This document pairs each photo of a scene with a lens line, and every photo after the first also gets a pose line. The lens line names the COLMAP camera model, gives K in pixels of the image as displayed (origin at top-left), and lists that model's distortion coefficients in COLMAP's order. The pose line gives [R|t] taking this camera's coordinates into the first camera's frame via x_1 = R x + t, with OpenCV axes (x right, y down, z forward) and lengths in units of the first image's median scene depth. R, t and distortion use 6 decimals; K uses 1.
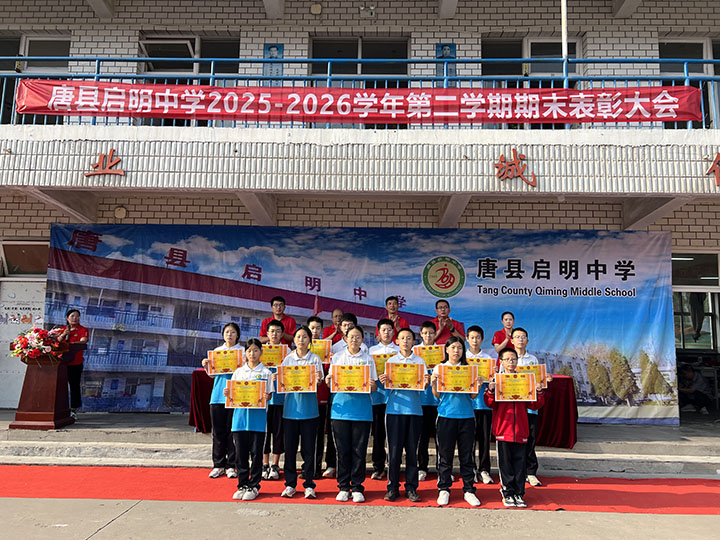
lens RADIAL K [[530.7, 0, 359.7], [0, 530.7, 266.3], [0, 0, 1]] dist [0.057148, -0.055419]
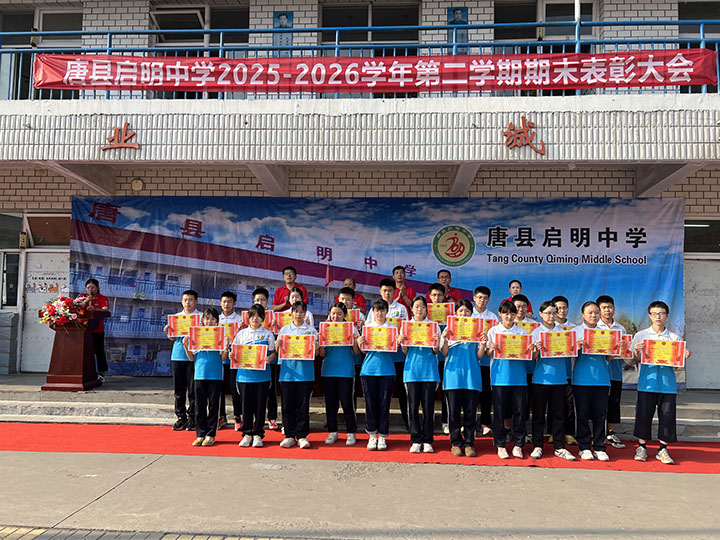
lens RADIAL K [[532.1, 0, 358.0], [0, 532.1, 271.0], [0, 0, 1]] dist [0.049633, -0.048936]
pose [[0.999263, -0.004561, -0.038107, 0.015876], [0.007089, 0.997763, 0.066472, -0.001125], [0.037719, -0.066693, 0.997060, -0.021610]]
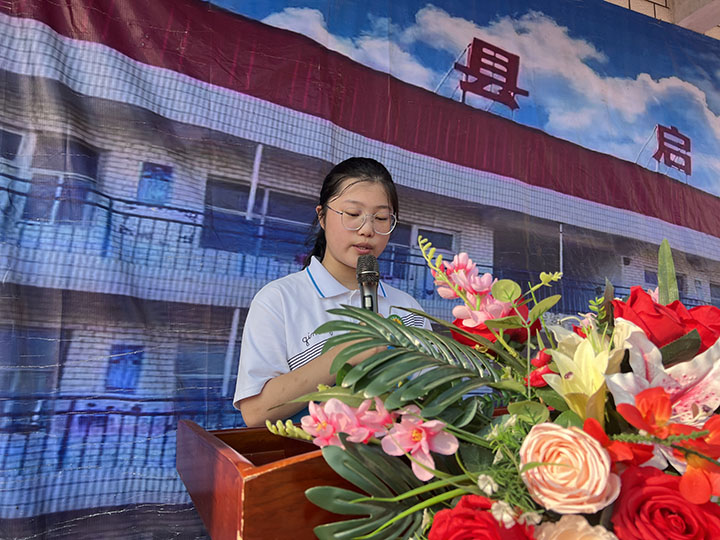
lens RADIAL K [[537.4, 0, 352.7], [0, 537.4, 266.7], [0, 0, 1]] dist [0.051498, -0.047613]
pose [[0.904187, 0.026033, 0.426343, -0.586794], [-0.032971, 0.999417, 0.008899, 0.100409], [-0.425862, -0.022104, 0.904518, 0.818420]]
